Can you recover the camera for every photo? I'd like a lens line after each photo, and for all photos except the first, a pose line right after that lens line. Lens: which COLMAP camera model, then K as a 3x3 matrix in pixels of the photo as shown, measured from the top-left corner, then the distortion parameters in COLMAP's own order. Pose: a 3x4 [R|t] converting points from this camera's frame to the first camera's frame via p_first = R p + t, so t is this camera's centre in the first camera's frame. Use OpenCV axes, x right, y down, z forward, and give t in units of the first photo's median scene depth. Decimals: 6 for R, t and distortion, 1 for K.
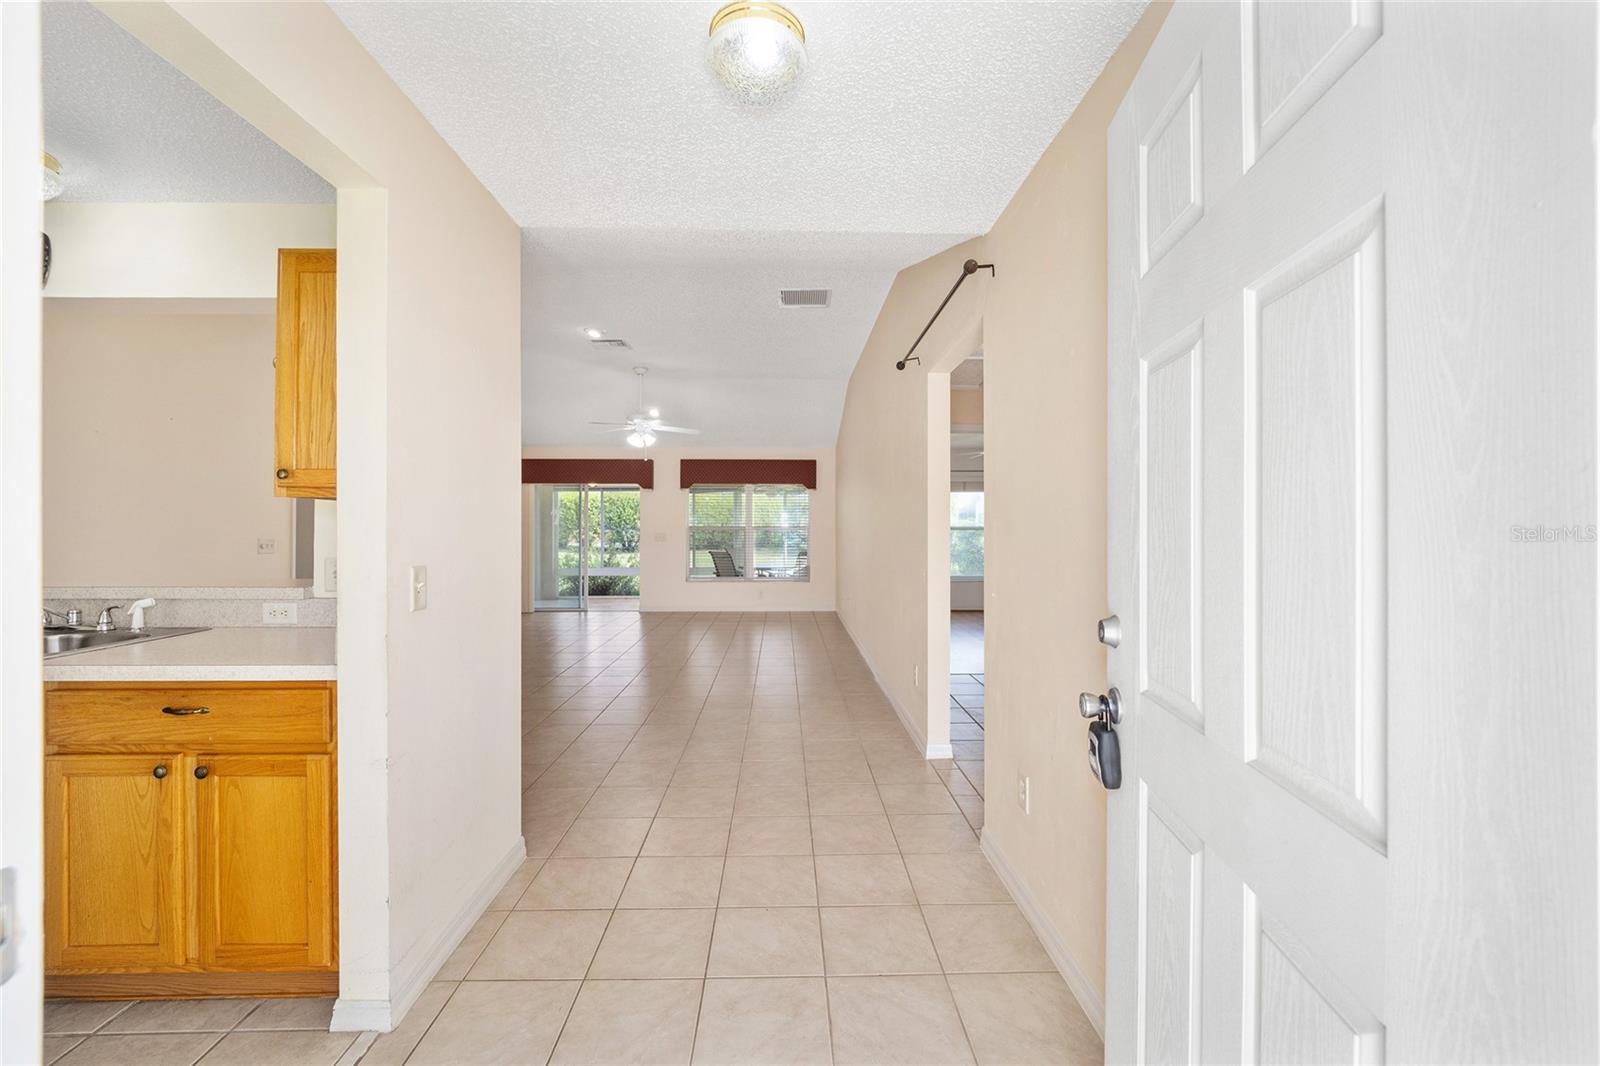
lens RADIAL K [[654.5, 0, 797.1], [0, 654.5, 518.9], [0, 0, 1]] dist [-0.006461, 0.000080]
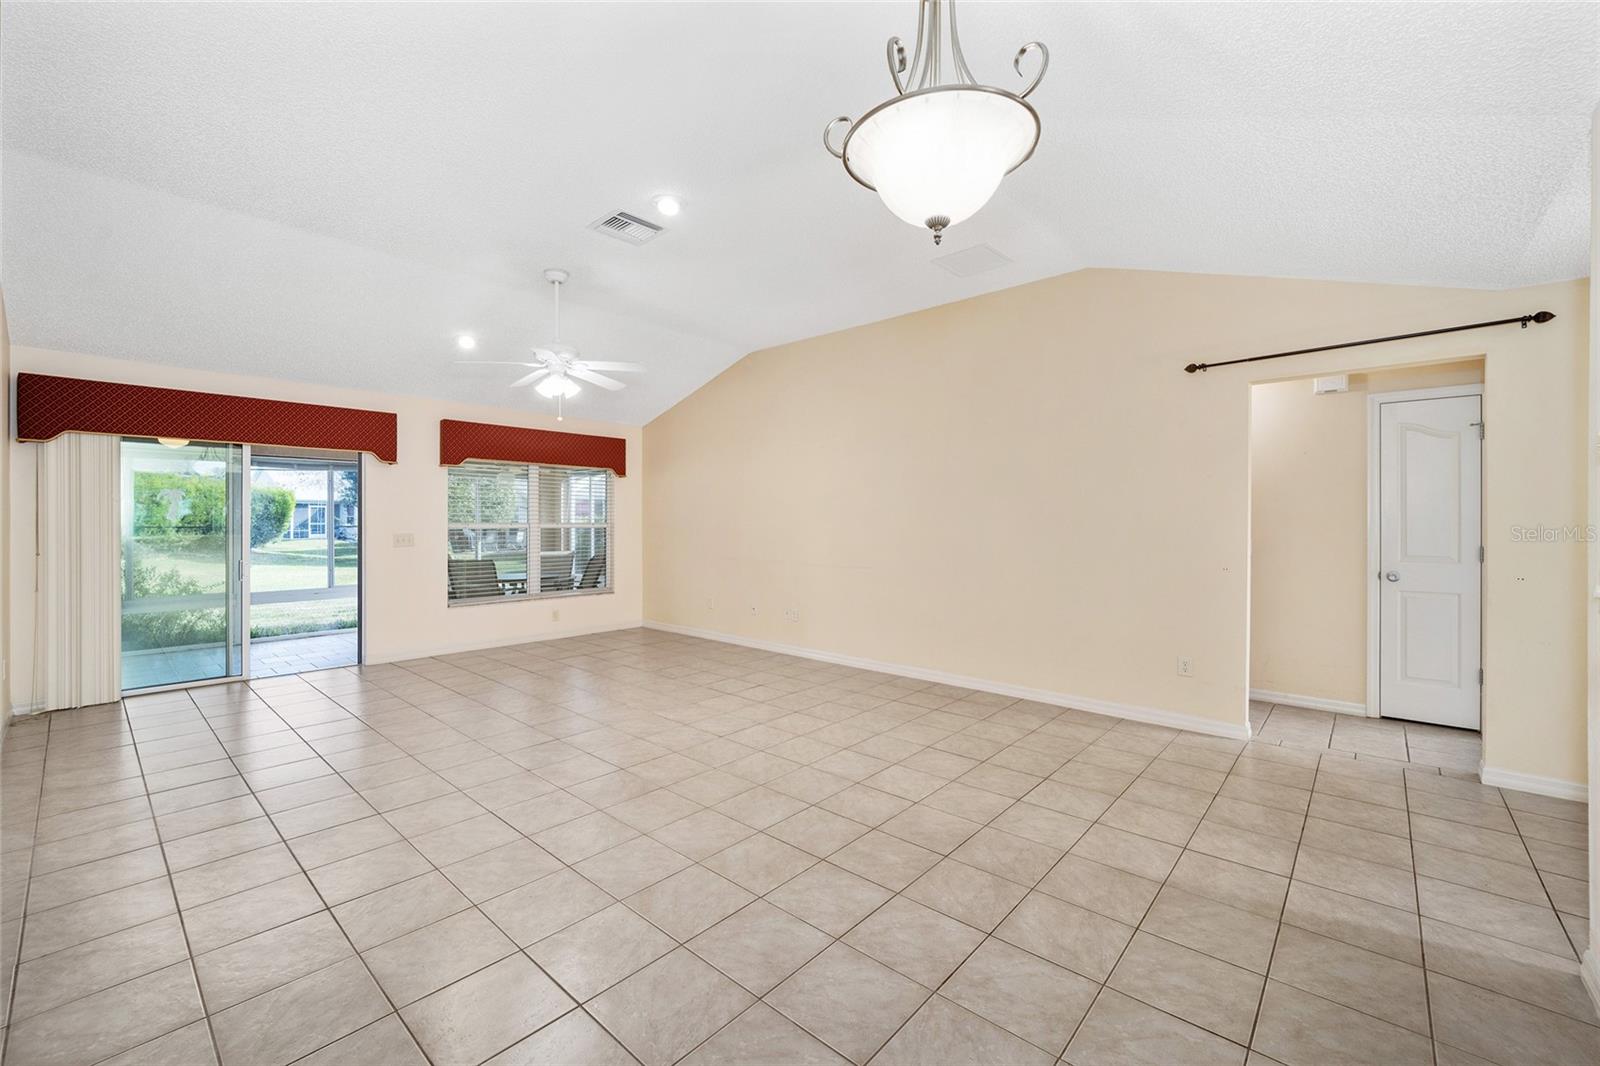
lens RADIAL K [[650.6, 0, 798.0], [0, 650.6, 526.2], [0, 0, 1]] dist [-0.007308, -0.000104]
pose [[0.683252, -0.004840, 0.730167, -0.415966], [-0.009807, 0.999827, 0.015804, 0.001032], [-0.730117, -0.017959, 0.683086, 0.312990]]
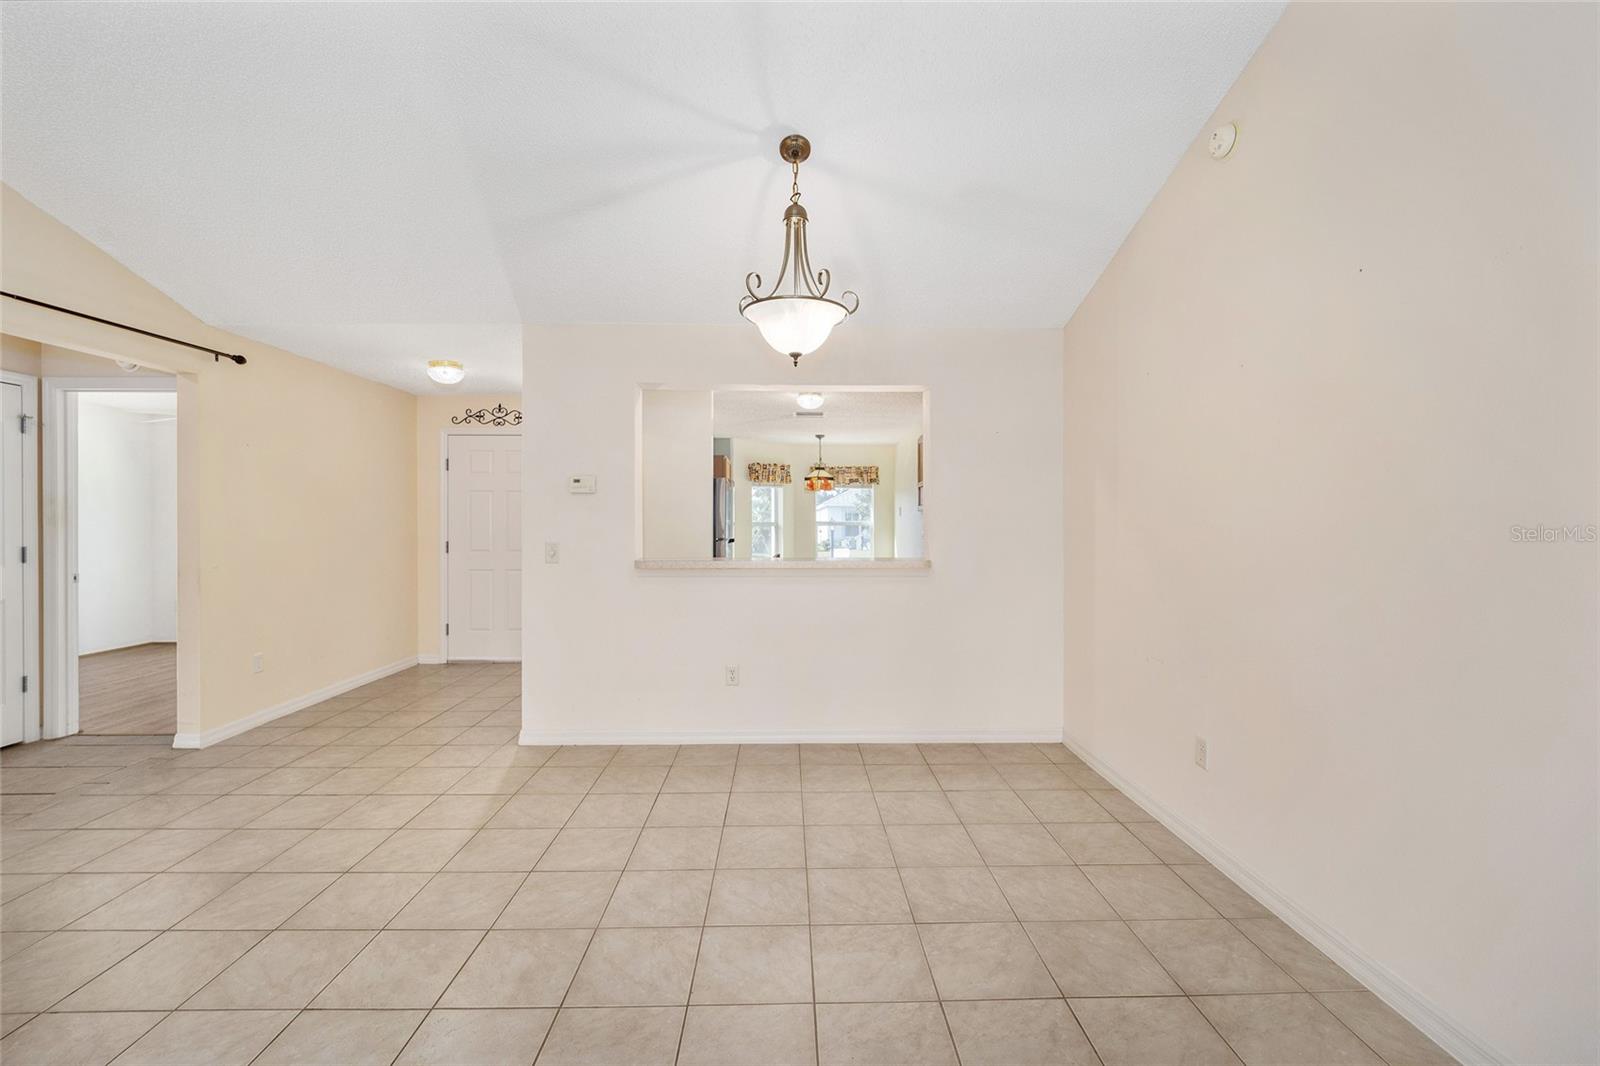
lens RADIAL K [[654.5, 0, 797.1], [0, 654.5, 518.9], [0, 0, 1]] dist [-0.006461, 0.000080]
pose [[-0.999987, 0.001964, 0.004687, -0.284065], [0.001905, 0.999918, -0.012685, 0.005265], [-0.004711, -0.012676, -0.999909, 0.671398]]
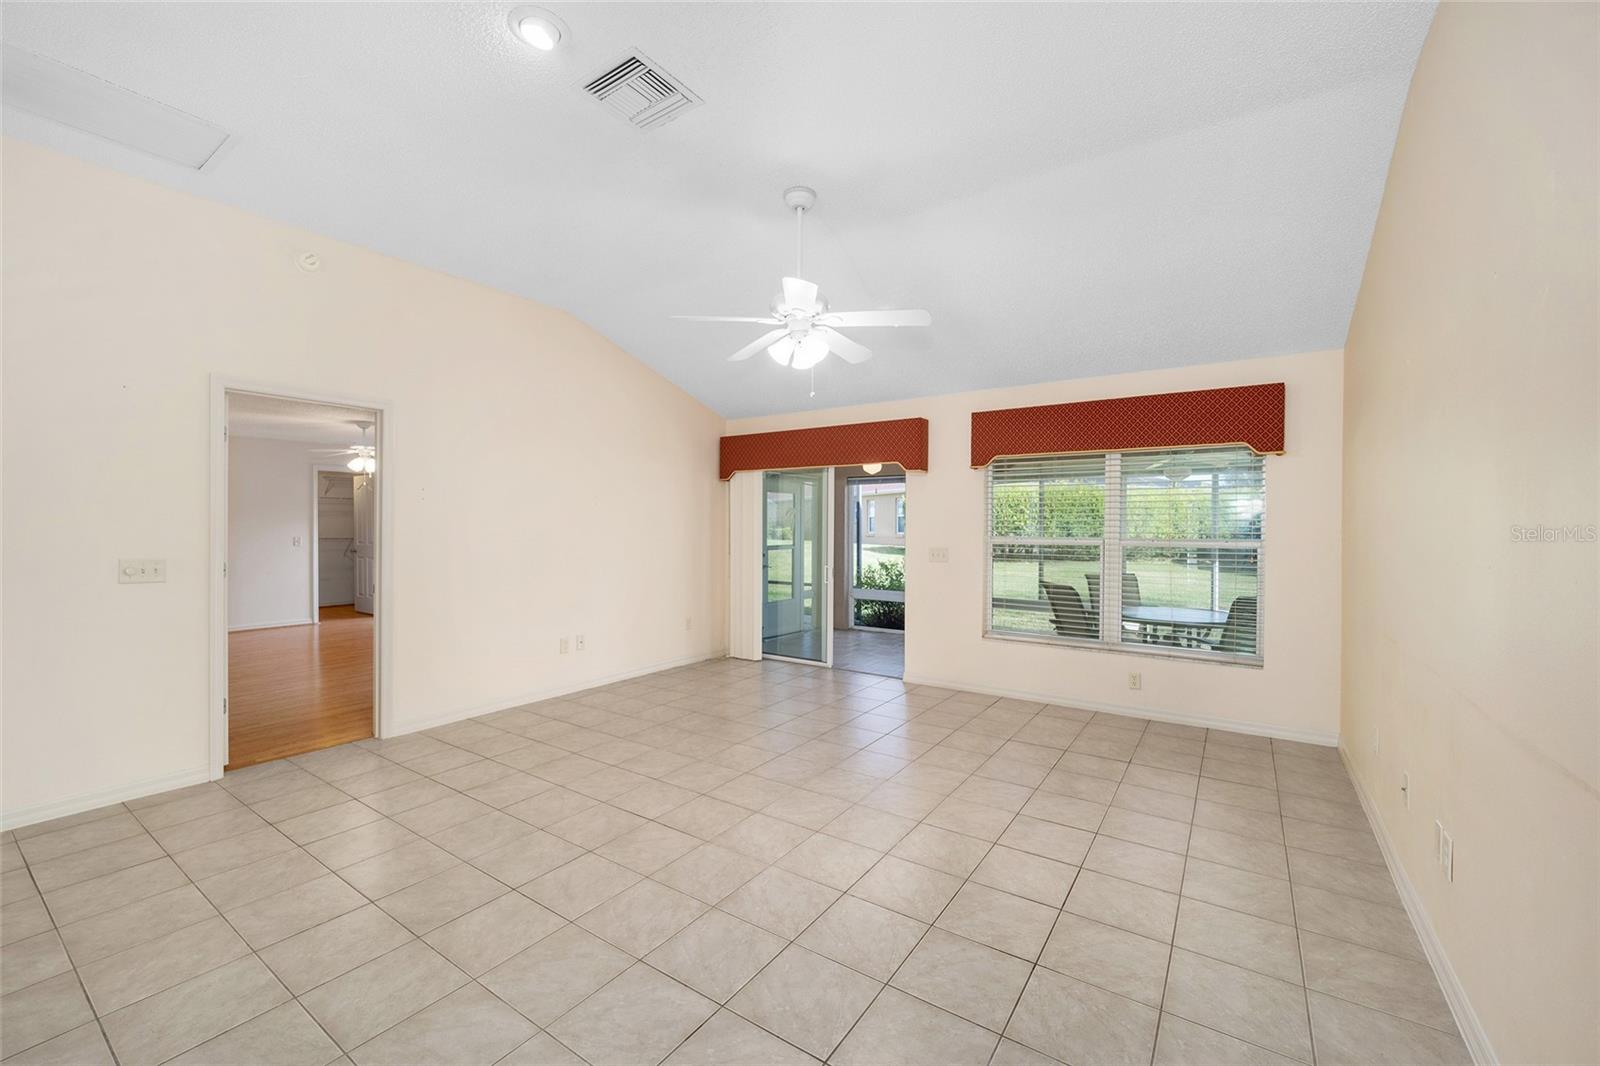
lens RADIAL K [[650.6, 0, 798.0], [0, 650.6, 526.2], [0, 0, 1]] dist [-0.007308, -0.000104]
pose [[0.812456, 0.005817, -0.582994, 0.019717], [0.000103, 0.999949, 0.010121, -0.002570], [0.583023, -0.008283, 0.812414, 0.488412]]
